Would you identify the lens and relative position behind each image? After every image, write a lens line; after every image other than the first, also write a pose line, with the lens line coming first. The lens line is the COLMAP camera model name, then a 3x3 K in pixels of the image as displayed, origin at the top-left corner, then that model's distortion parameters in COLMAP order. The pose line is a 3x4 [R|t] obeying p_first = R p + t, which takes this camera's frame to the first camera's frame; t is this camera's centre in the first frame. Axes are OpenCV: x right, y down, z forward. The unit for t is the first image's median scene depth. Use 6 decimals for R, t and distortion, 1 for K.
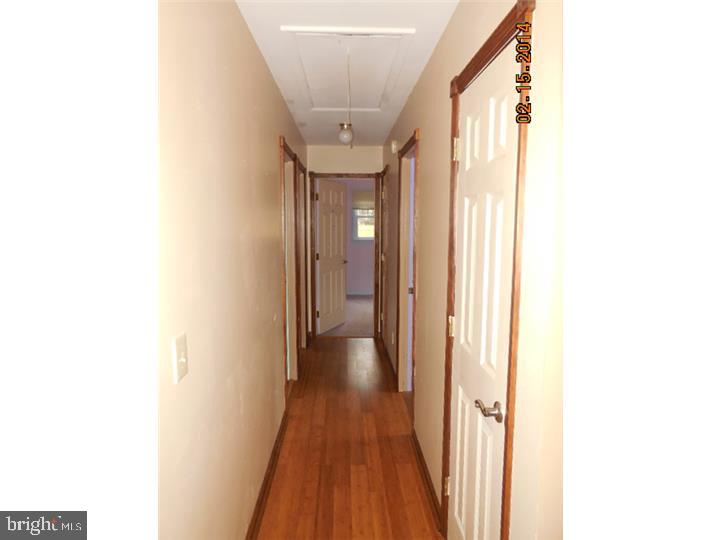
lens RADIAL K [[411.8, 0, 360.0], [0, 411.8, 270.0], [0, 0, 1]] dist [-0.000003, -0.000205]
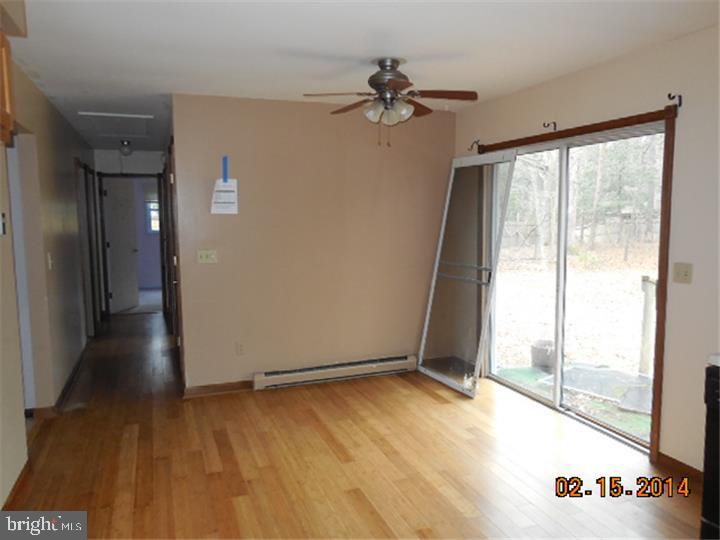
lens RADIAL K [[543.5, 0, 360.0], [0, 543.5, 270.0], [0, 0, 1]] dist [0.000206, -0.002325]
pose [[0.947592, -0.042275, 0.316675, 0.084259], [0.047530, 0.998830, -0.008885, 0.090403], [-0.315929, 0.023471, 0.948493, -0.696189]]
